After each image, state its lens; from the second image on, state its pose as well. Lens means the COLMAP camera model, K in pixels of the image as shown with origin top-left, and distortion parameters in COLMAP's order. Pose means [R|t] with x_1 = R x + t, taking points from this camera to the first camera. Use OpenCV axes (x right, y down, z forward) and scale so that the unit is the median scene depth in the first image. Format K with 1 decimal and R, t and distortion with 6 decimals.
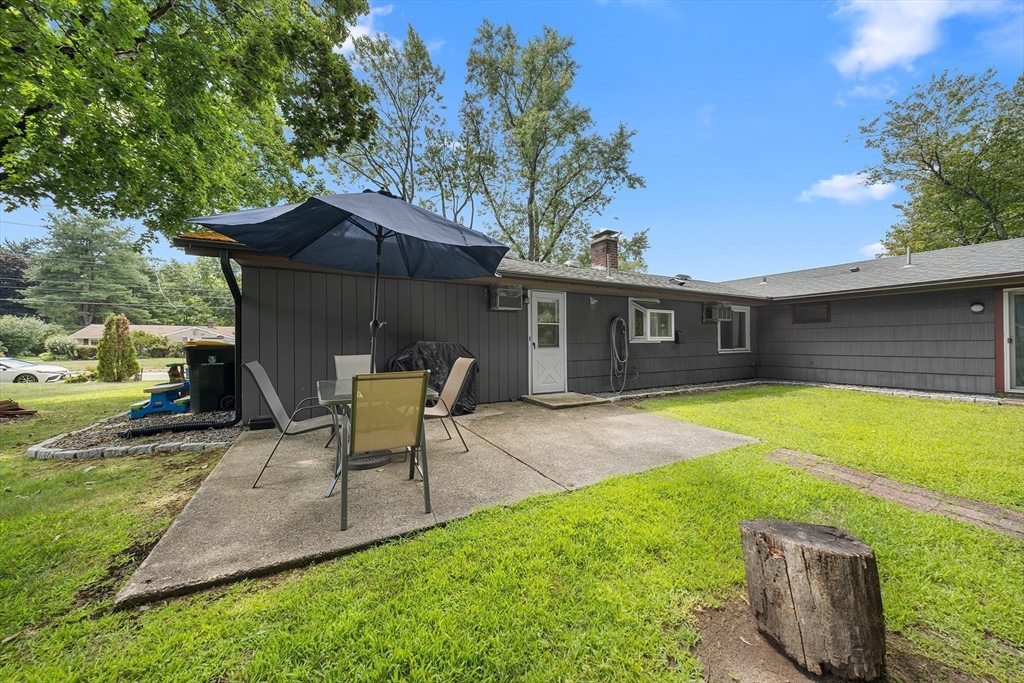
lens RADIAL K [[351.2, 0, 512.0], [0, 351.2, 341.5], [0, 0, 1]] dist [-0.027068, 0.000057]
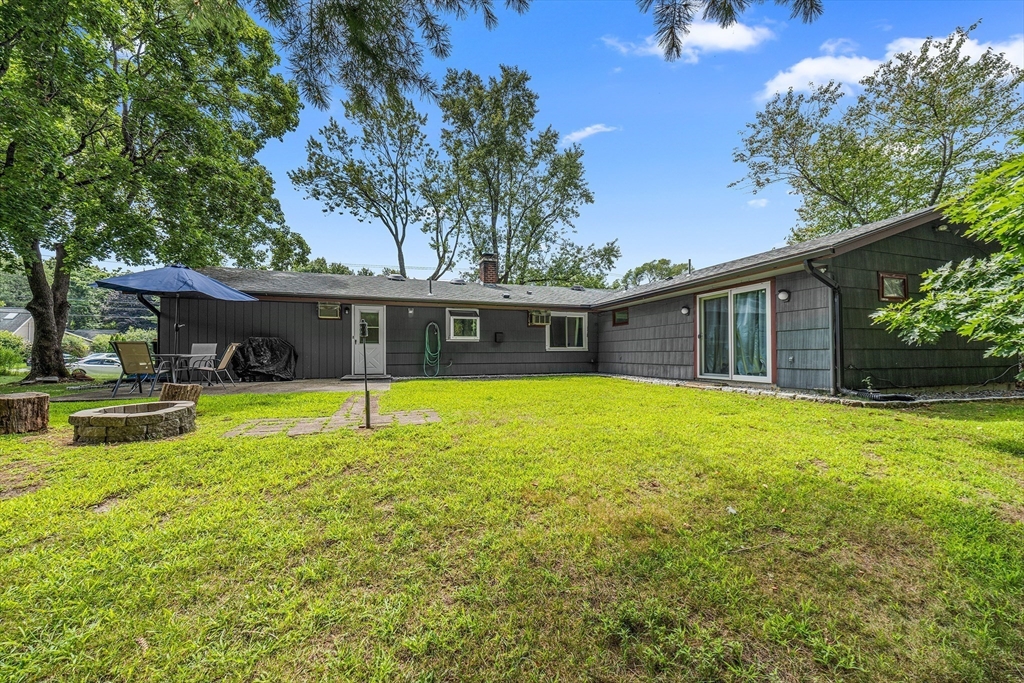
lens RADIAL K [[343.7, 0, 489.8], [0, 343.7, 347.7], [0, 0, 1]] dist [-0.028717, 0.000020]
pose [[0.985545, 0.000831, -0.169412, 0.731794], [-0.001713, 0.999986, -0.005060, 0.036088], [0.169405, 0.005277, 0.985532, -0.295653]]
